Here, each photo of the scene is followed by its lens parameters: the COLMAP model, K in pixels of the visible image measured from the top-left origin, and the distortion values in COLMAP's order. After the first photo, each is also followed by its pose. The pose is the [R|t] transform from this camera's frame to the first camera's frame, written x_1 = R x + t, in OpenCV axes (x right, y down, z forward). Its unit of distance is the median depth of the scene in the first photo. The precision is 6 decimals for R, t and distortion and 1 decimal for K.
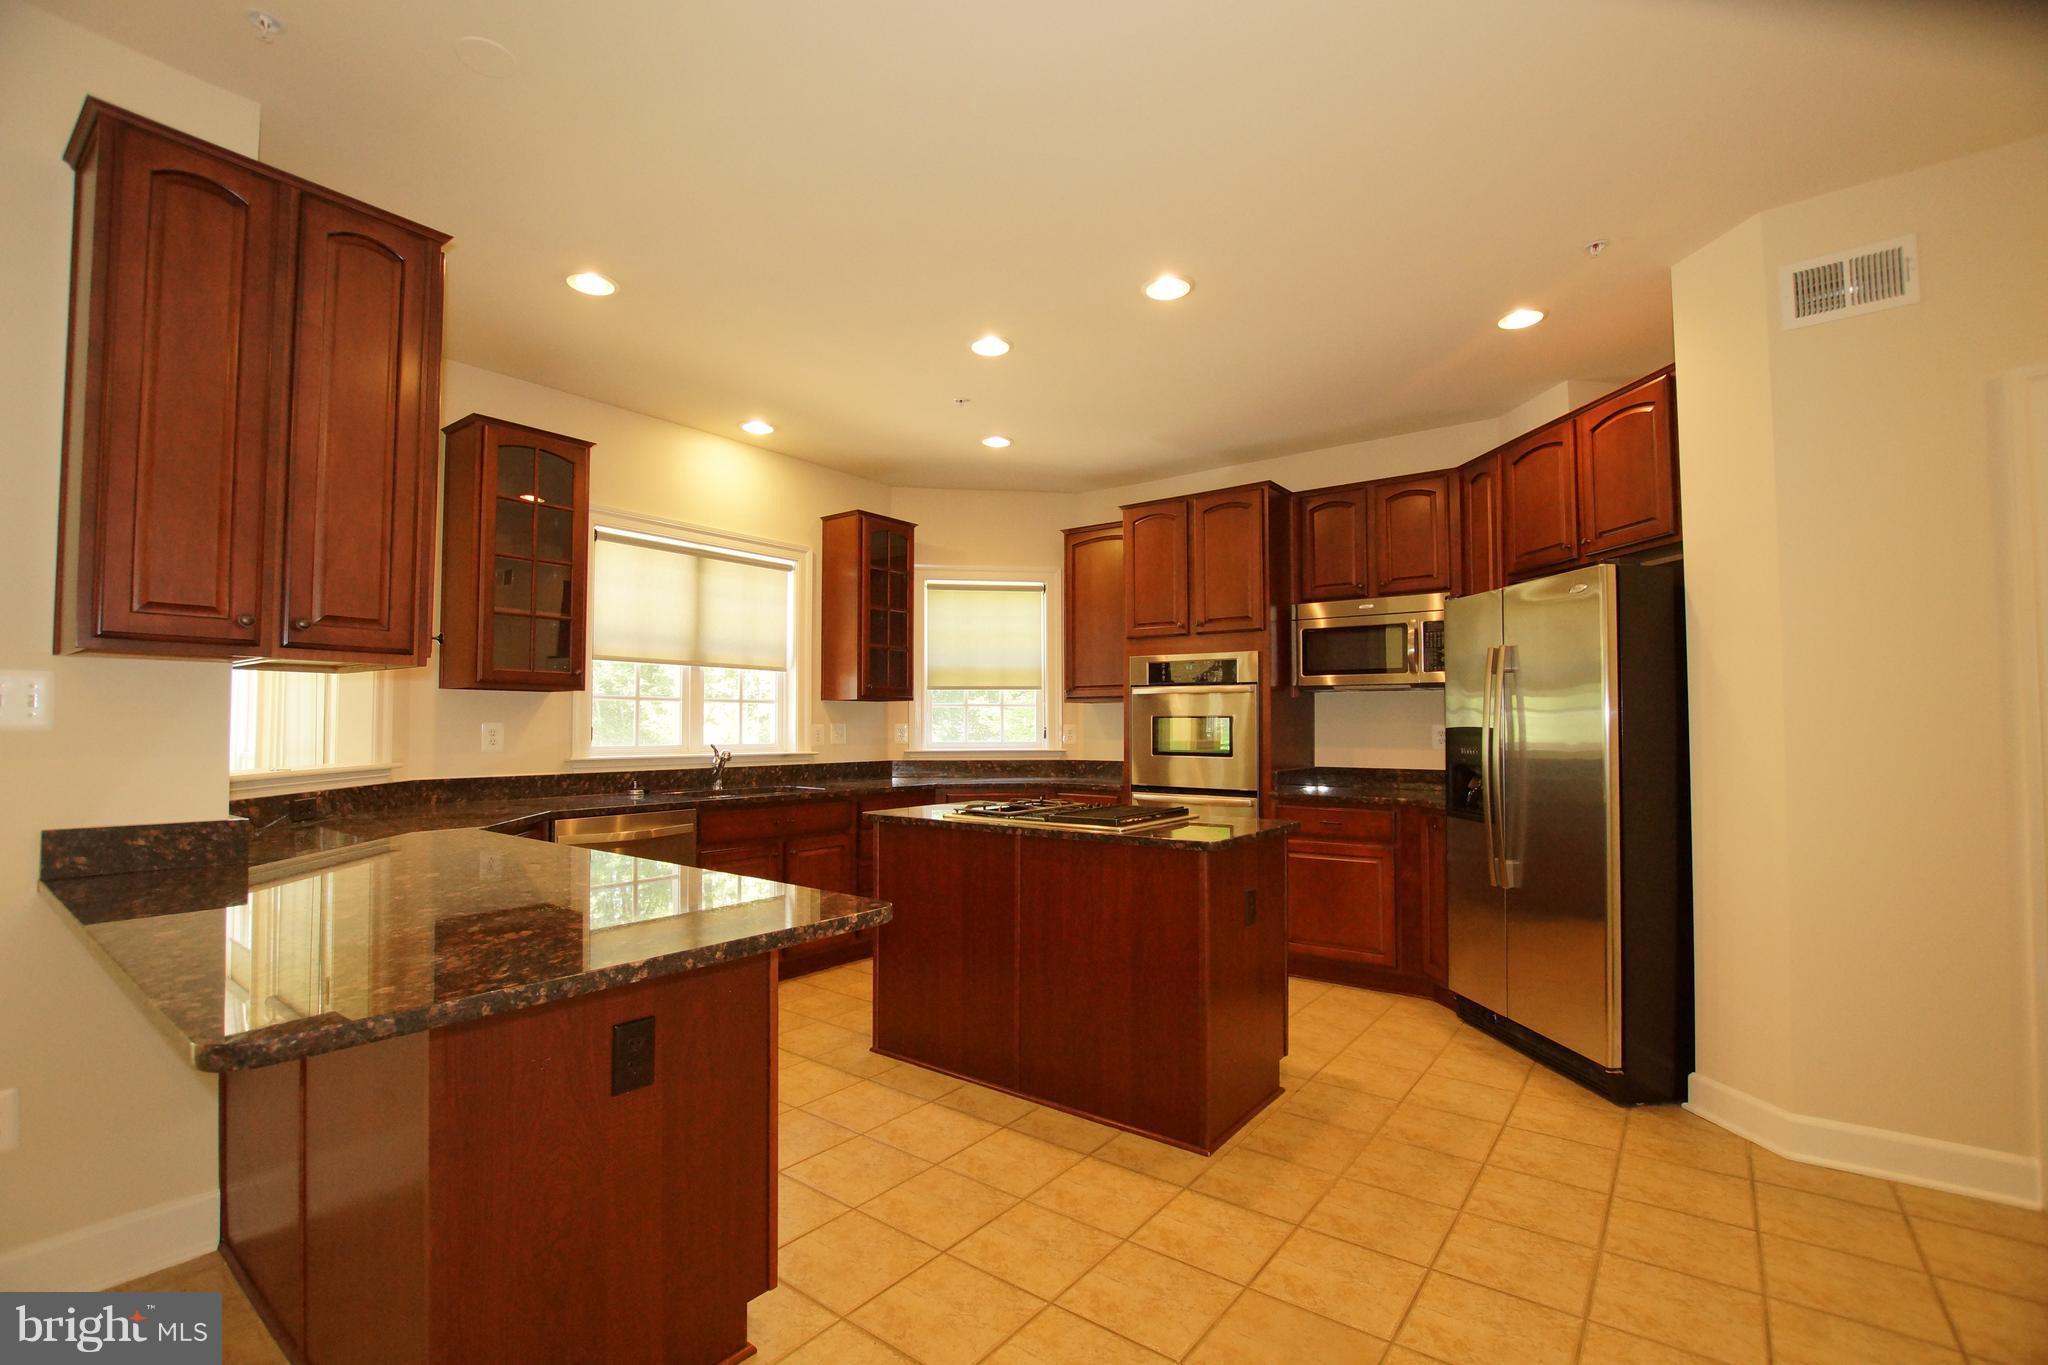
lens RADIAL K [[901.9, 0, 1023.3], [0, 901.9, 695.6], [0, 0, 1]] dist [-0.025596, -0.000034]
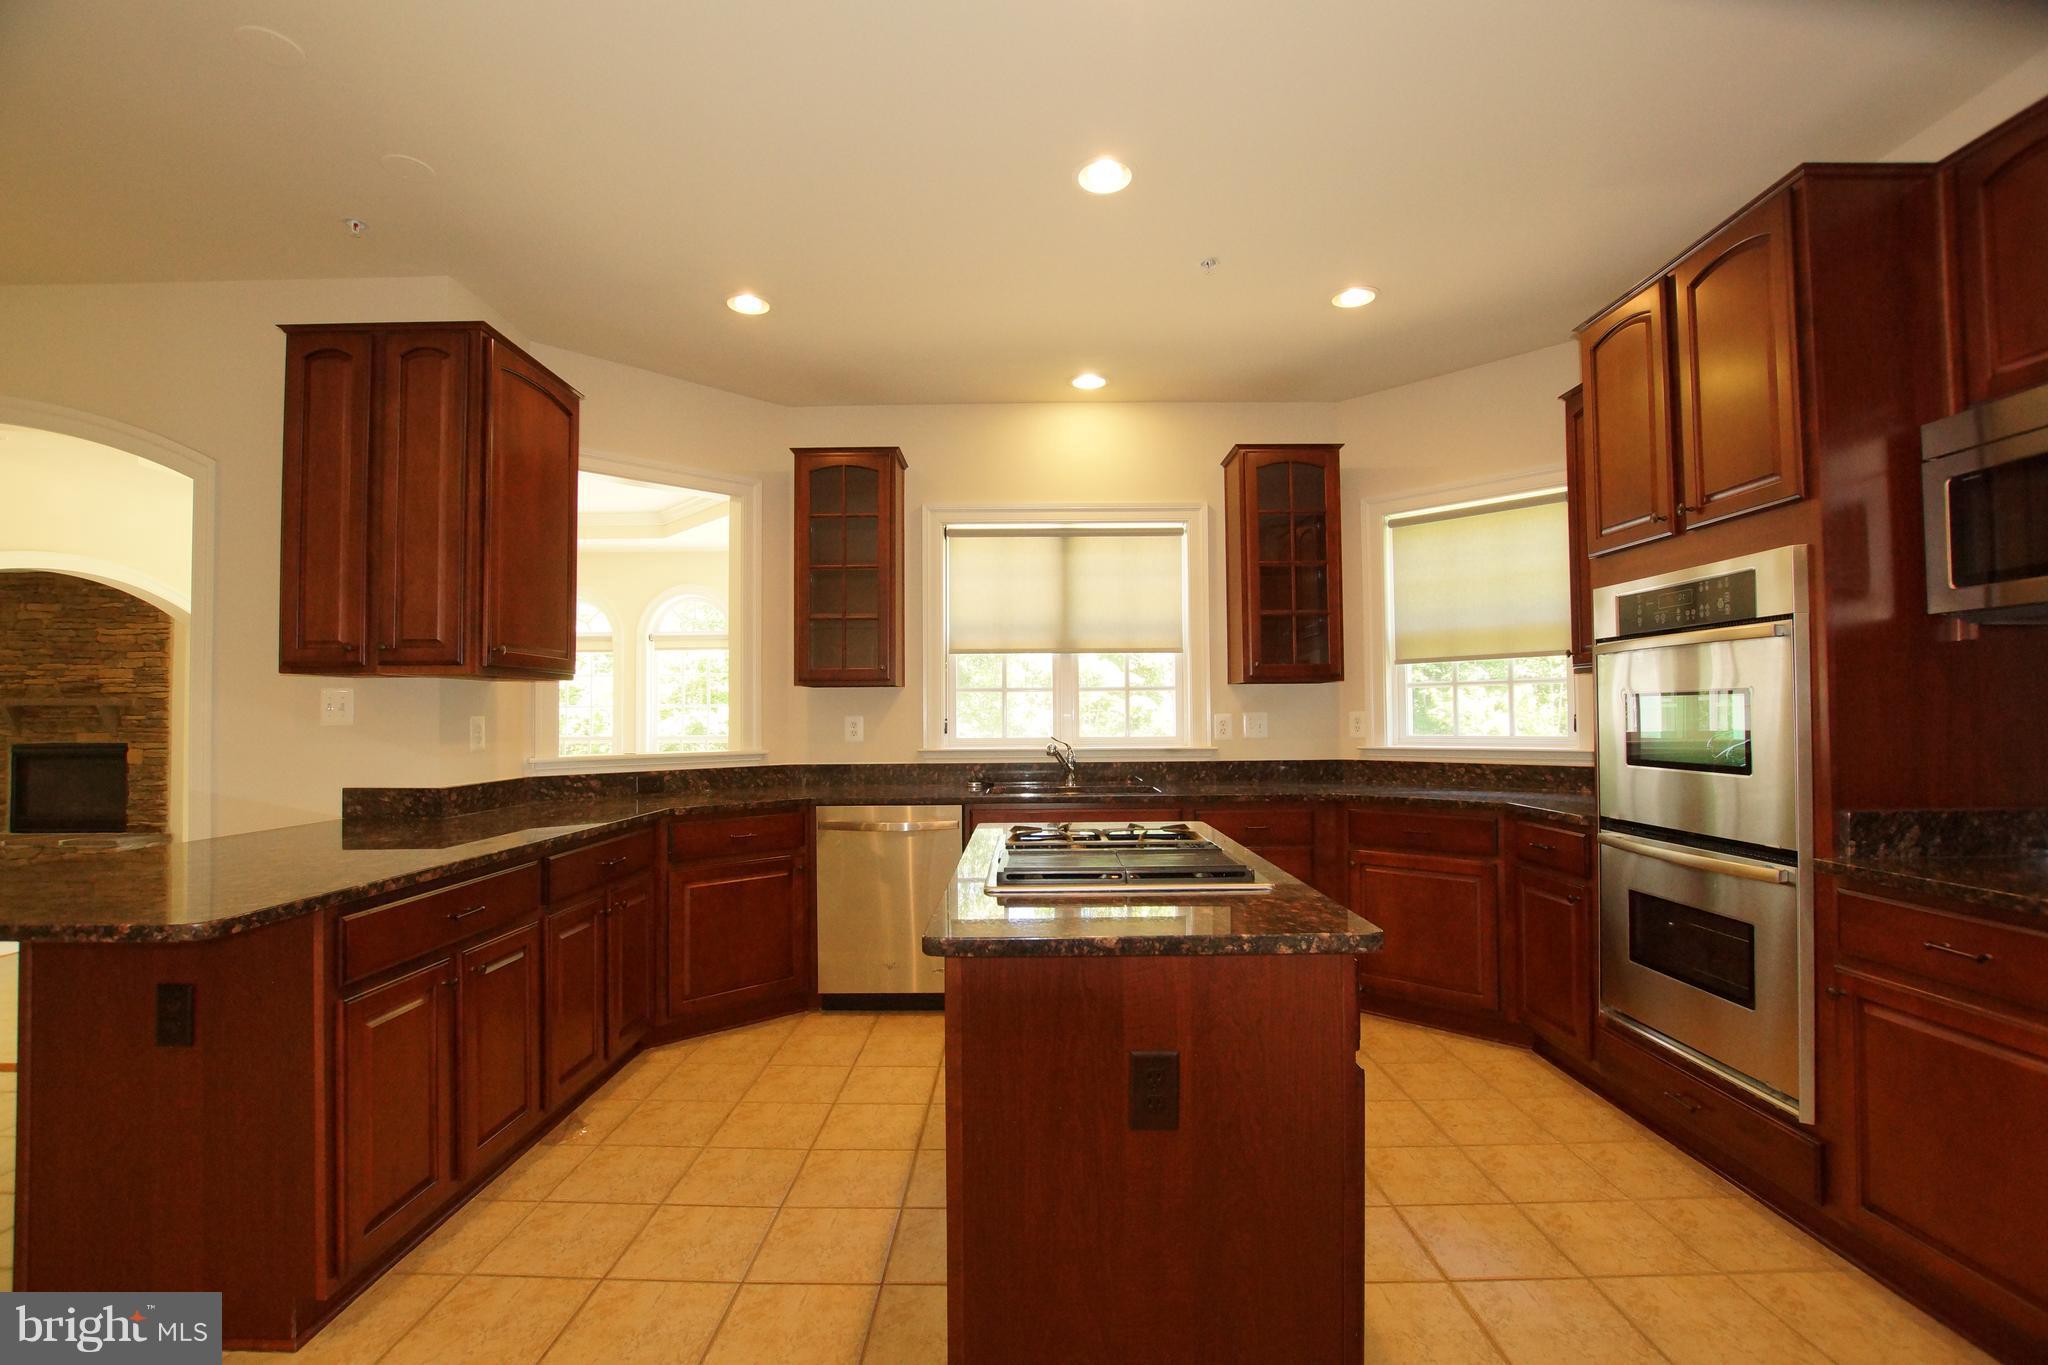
lens RADIAL K [[901.9, 0, 1023.3], [0, 901.9, 695.6], [0, 0, 1]] dist [-0.025596, -0.000034]
pose [[0.600581, -0.024957, -0.799175, 0.366823], [0.035013, 0.999375, -0.004897, 0.014522], [0.798797, -0.025040, 0.601079, 0.401368]]
